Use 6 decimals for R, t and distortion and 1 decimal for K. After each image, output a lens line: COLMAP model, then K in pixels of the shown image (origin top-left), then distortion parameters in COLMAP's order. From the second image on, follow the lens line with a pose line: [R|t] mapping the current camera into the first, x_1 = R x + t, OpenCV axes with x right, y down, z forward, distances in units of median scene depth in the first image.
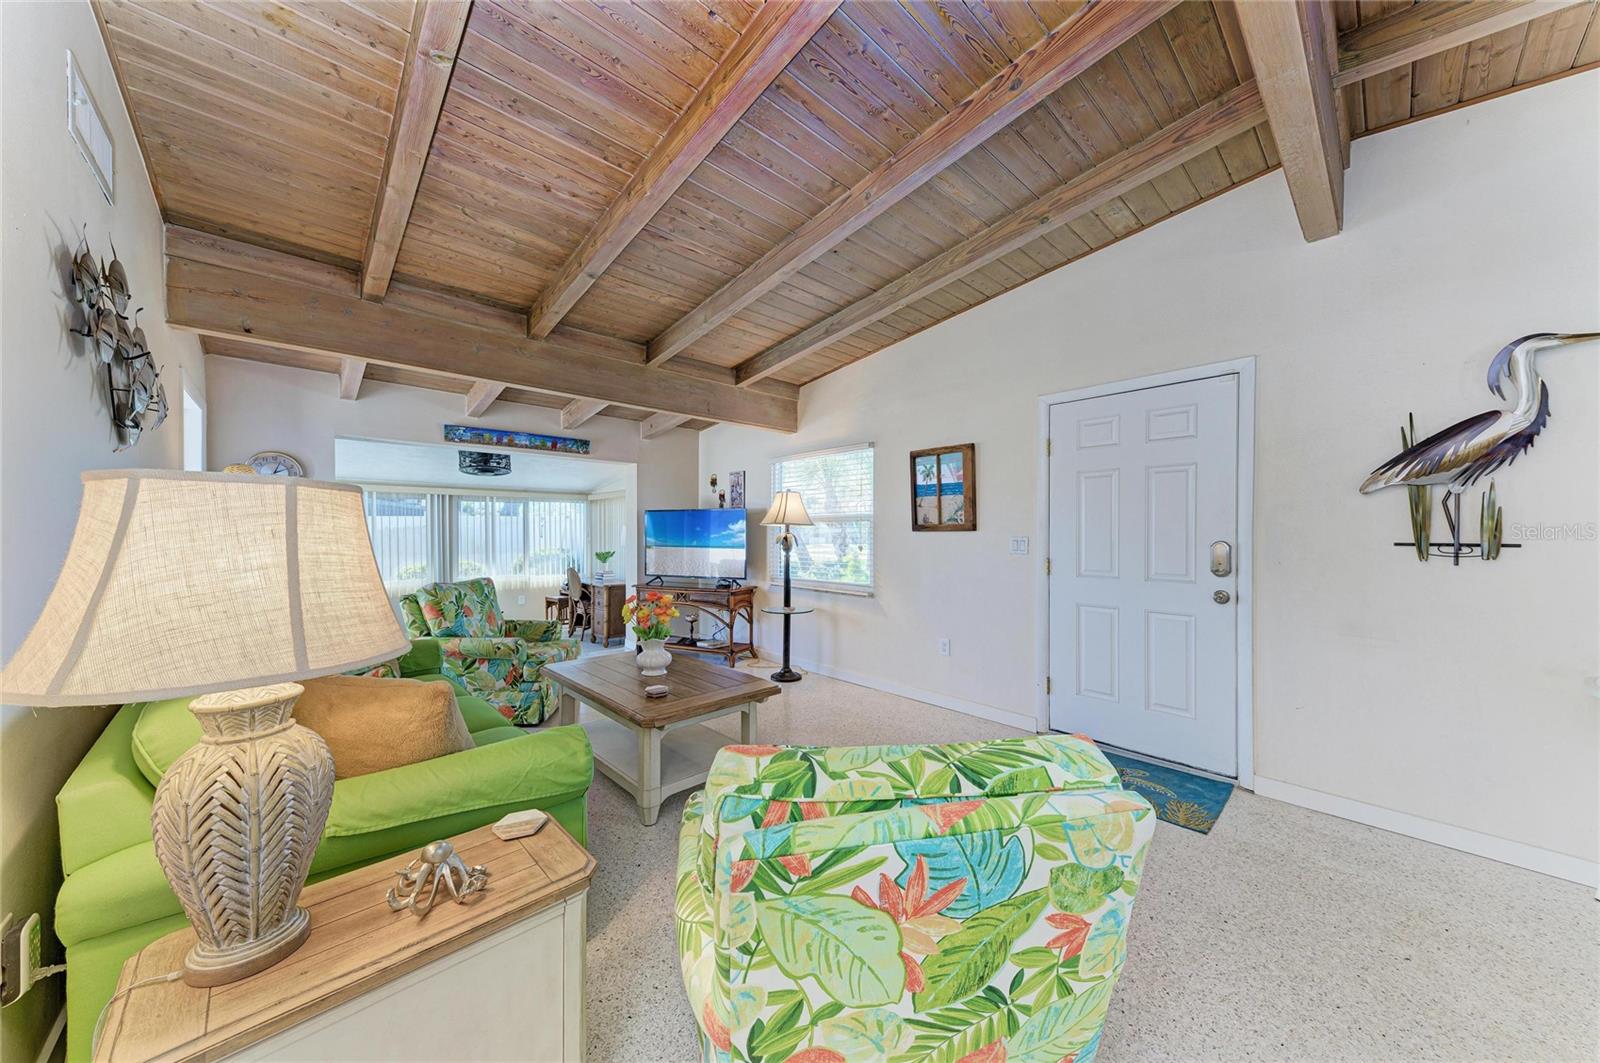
lens RADIAL K [[537.8, 0, 805.3], [0, 537.8, 532.2], [0, 0, 1]] dist [0.000843, 0.000003]
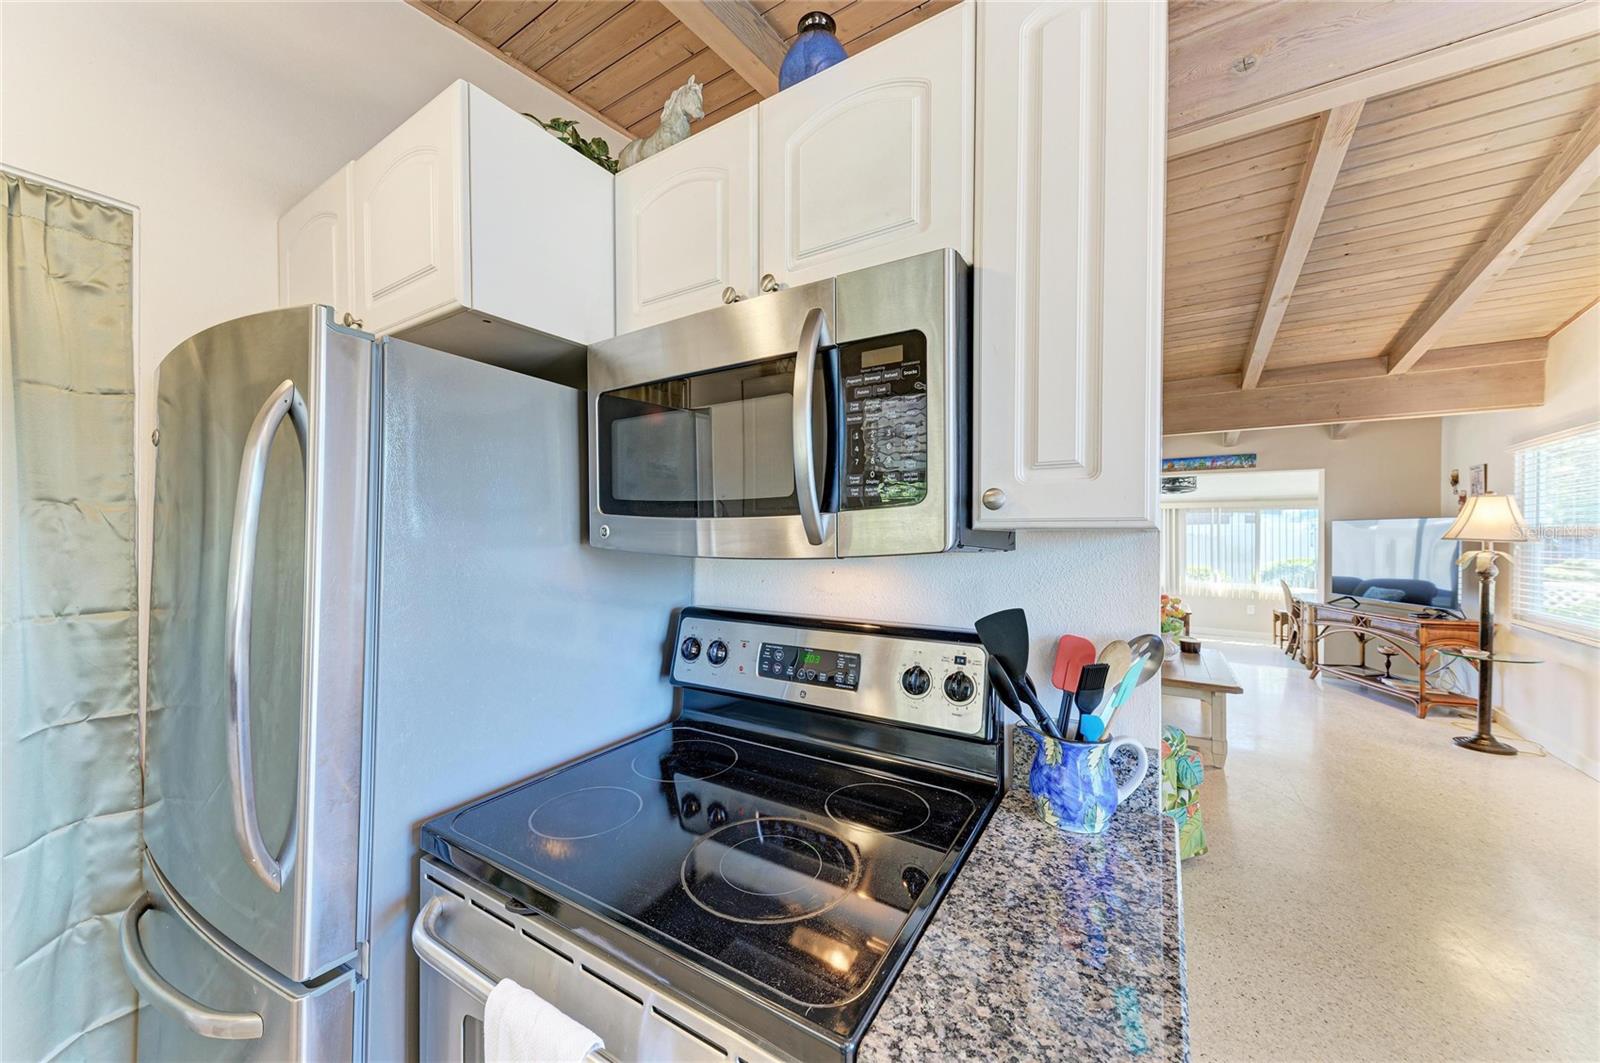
lens RADIAL K [[593.5, 0, 799.7], [0, 593.5, 537.0], [0, 0, 1]] dist [0.000194, 0.000020]
pose [[0.248847, 0.005825, -0.968525, 0.458394], [-0.005246, 0.999975, 0.004666, -0.014299], [0.968529, 0.003919, 0.248871, -0.105646]]
